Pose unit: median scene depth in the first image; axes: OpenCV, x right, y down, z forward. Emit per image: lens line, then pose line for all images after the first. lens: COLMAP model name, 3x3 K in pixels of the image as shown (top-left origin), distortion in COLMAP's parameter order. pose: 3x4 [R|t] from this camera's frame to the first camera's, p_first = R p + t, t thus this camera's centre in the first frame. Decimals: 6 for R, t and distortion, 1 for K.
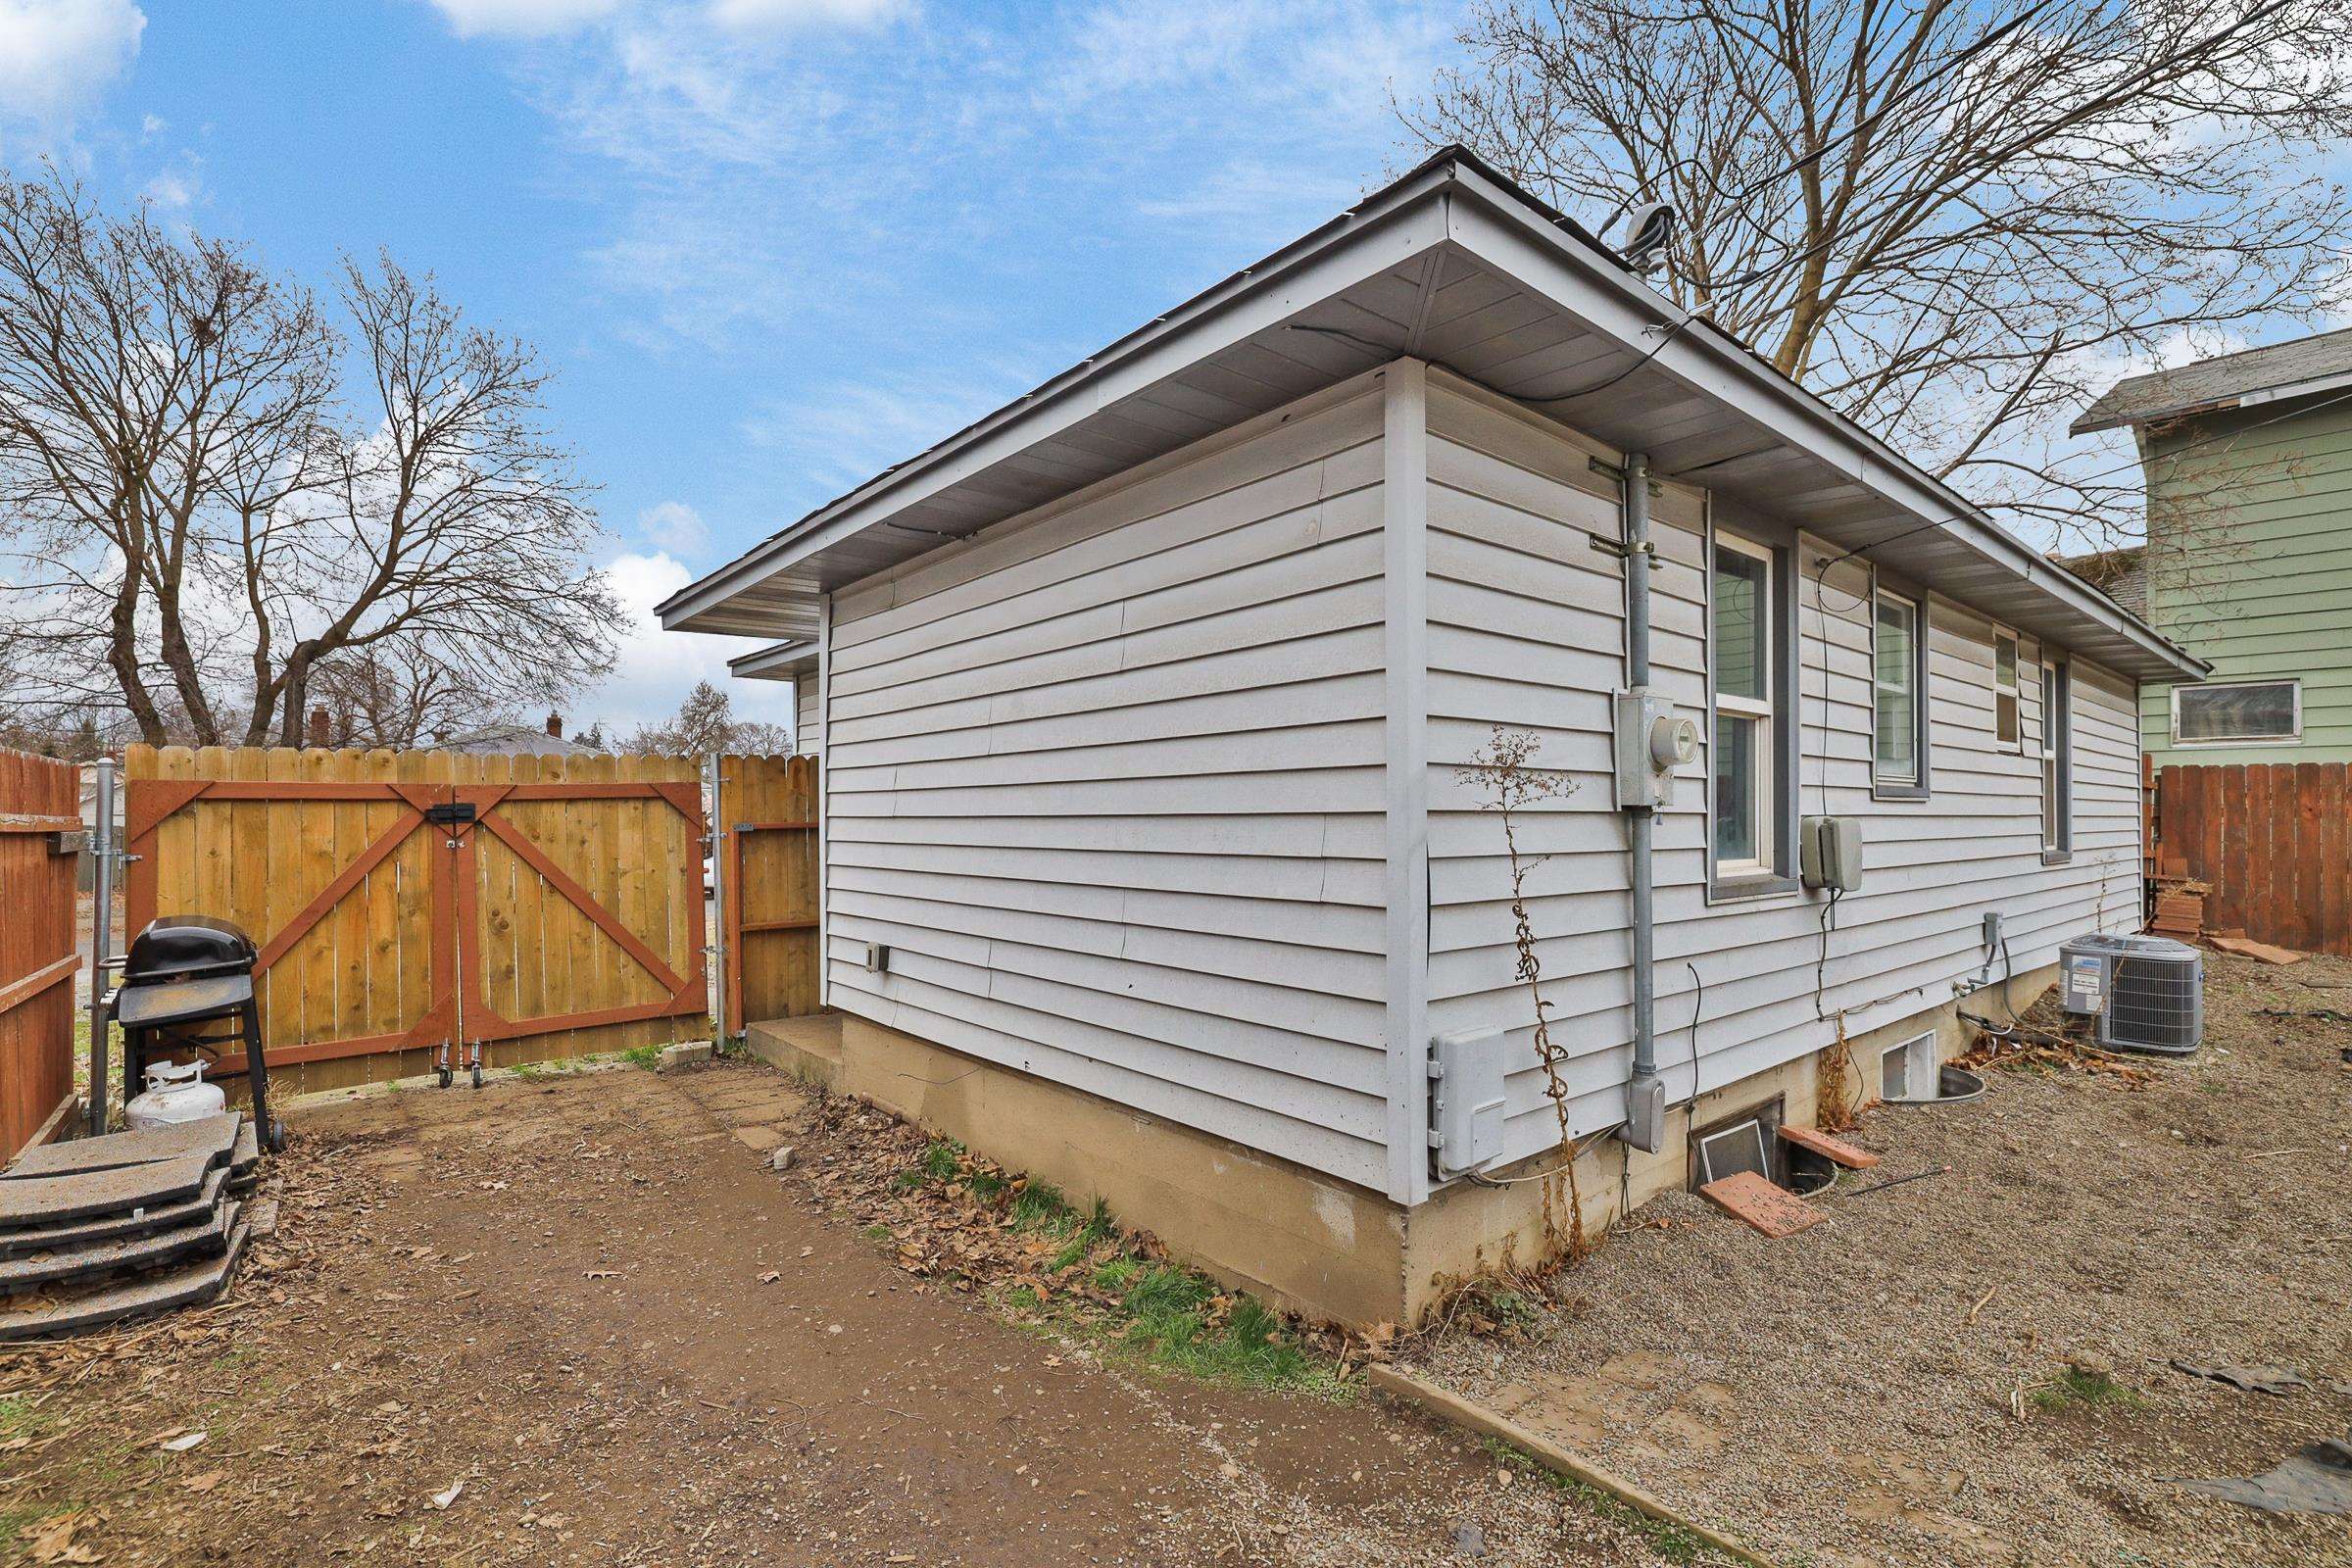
lens RADIAL K [[1068.5, 0, 1176.1], [0, 1068.5, 799.6], [0, 0, 1]] dist [-0.002311, -0.000224]
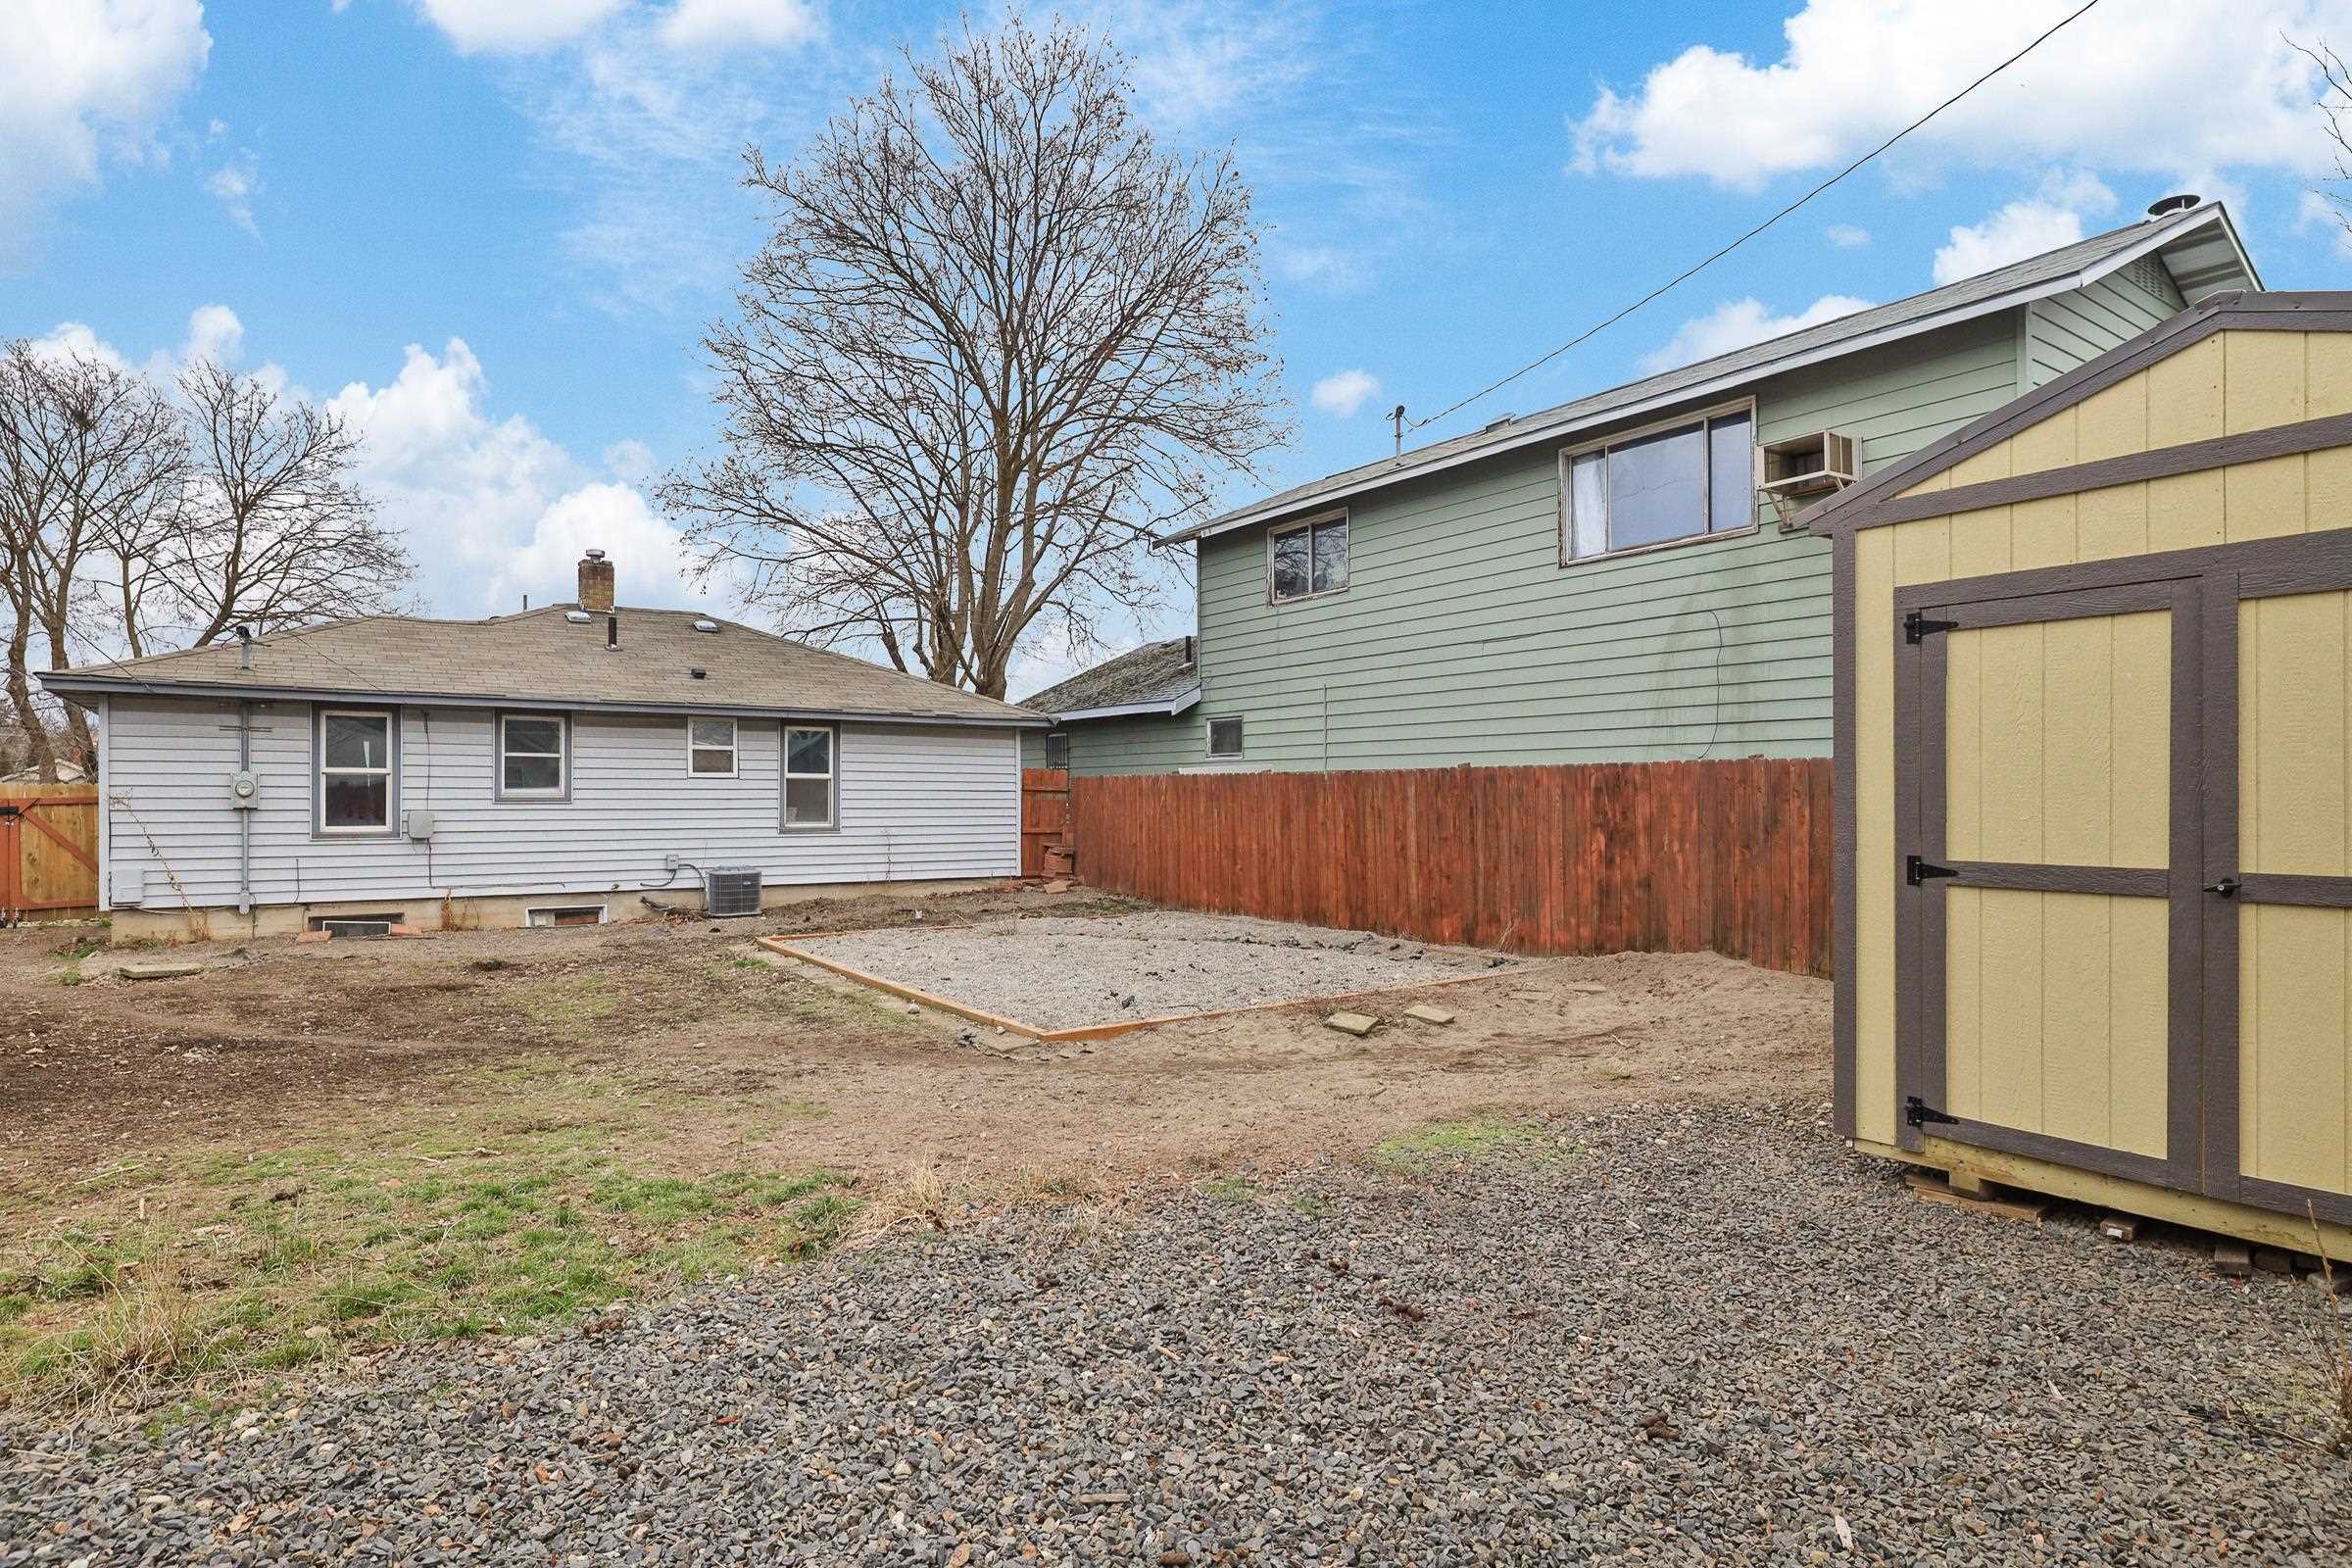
lens RADIAL K [[1255.1, 0, 1167.0], [0, 1255.1, 793.6], [0, 0, 1]] dist [-0.002145, 0.000066]
pose [[0.995664, -0.004893, -0.092892, 0.502412], [0.005381, 0.999973, 0.004999, -0.005865], [0.092866, -0.005478, 0.995664, -0.354919]]
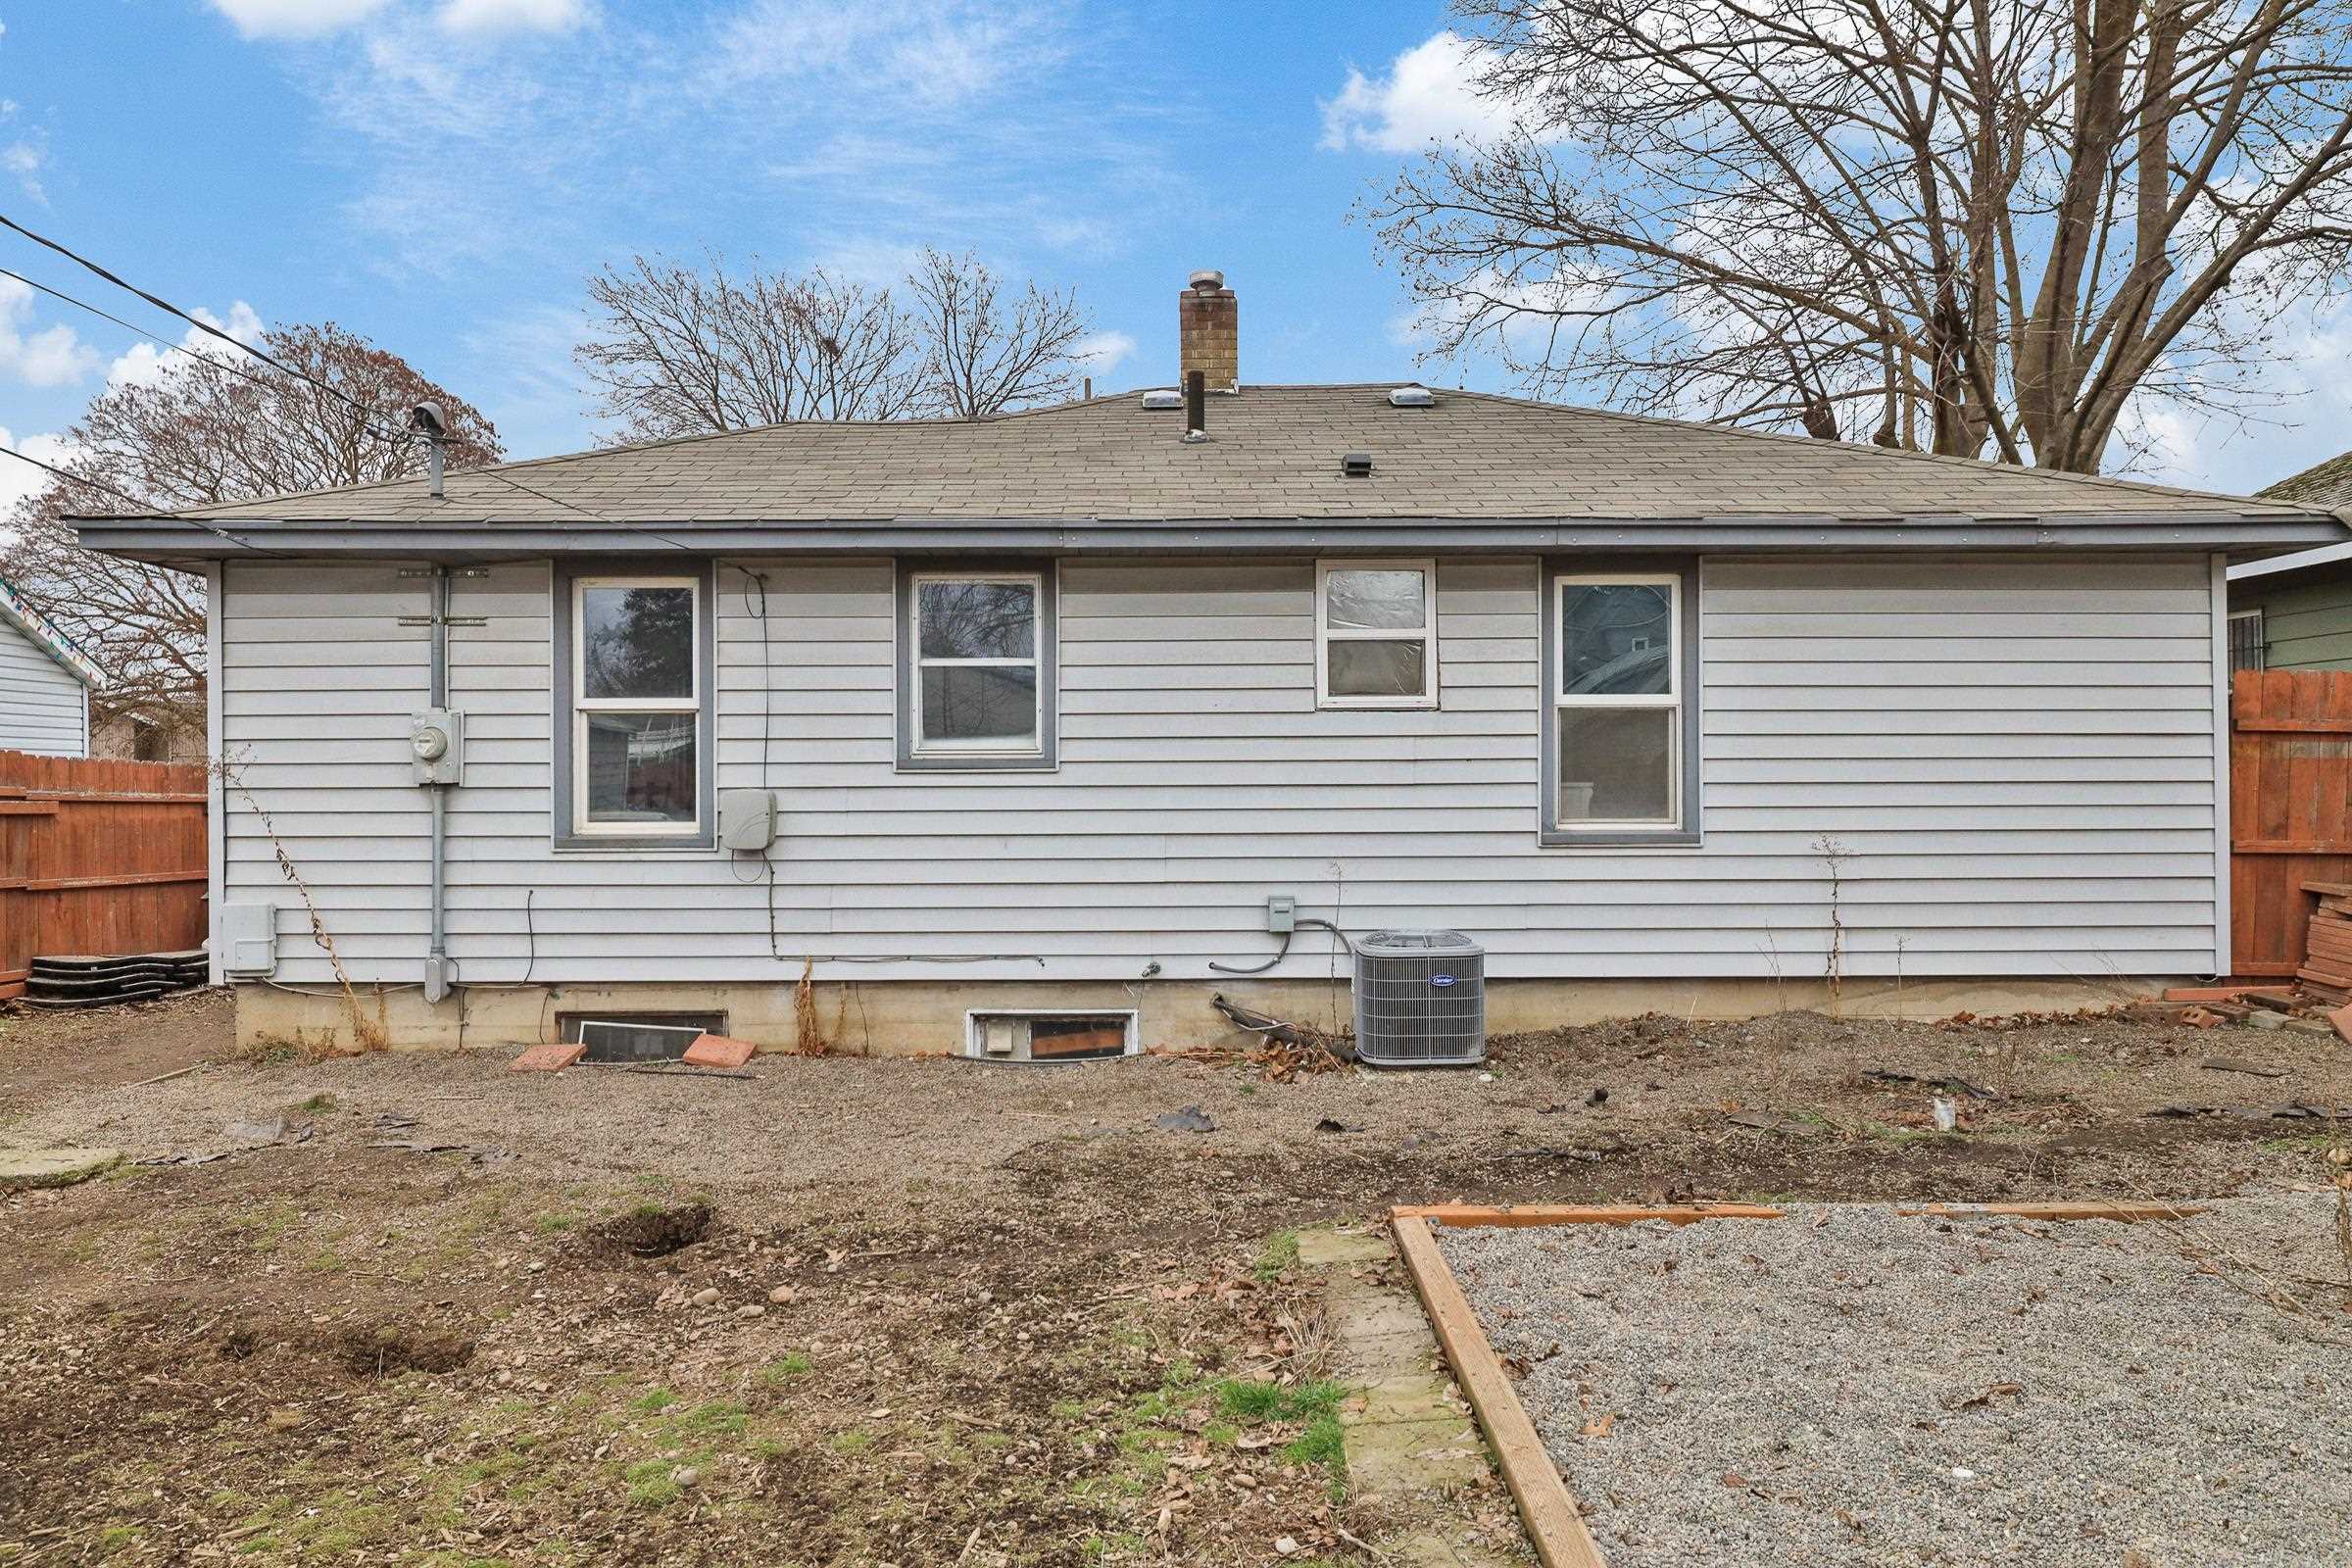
lens RADIAL K [[1555.3, 0, 1171.9], [0, 1555.3, 782.5], [0, 0, 1]] dist [-0.003421, 0.001997]
pose [[0.767494, -0.008683, -0.640998, 0.384504], [0.014532, 0.999887, 0.003855, 0.001574], [0.640892, -0.012274, 0.767533, -0.009341]]
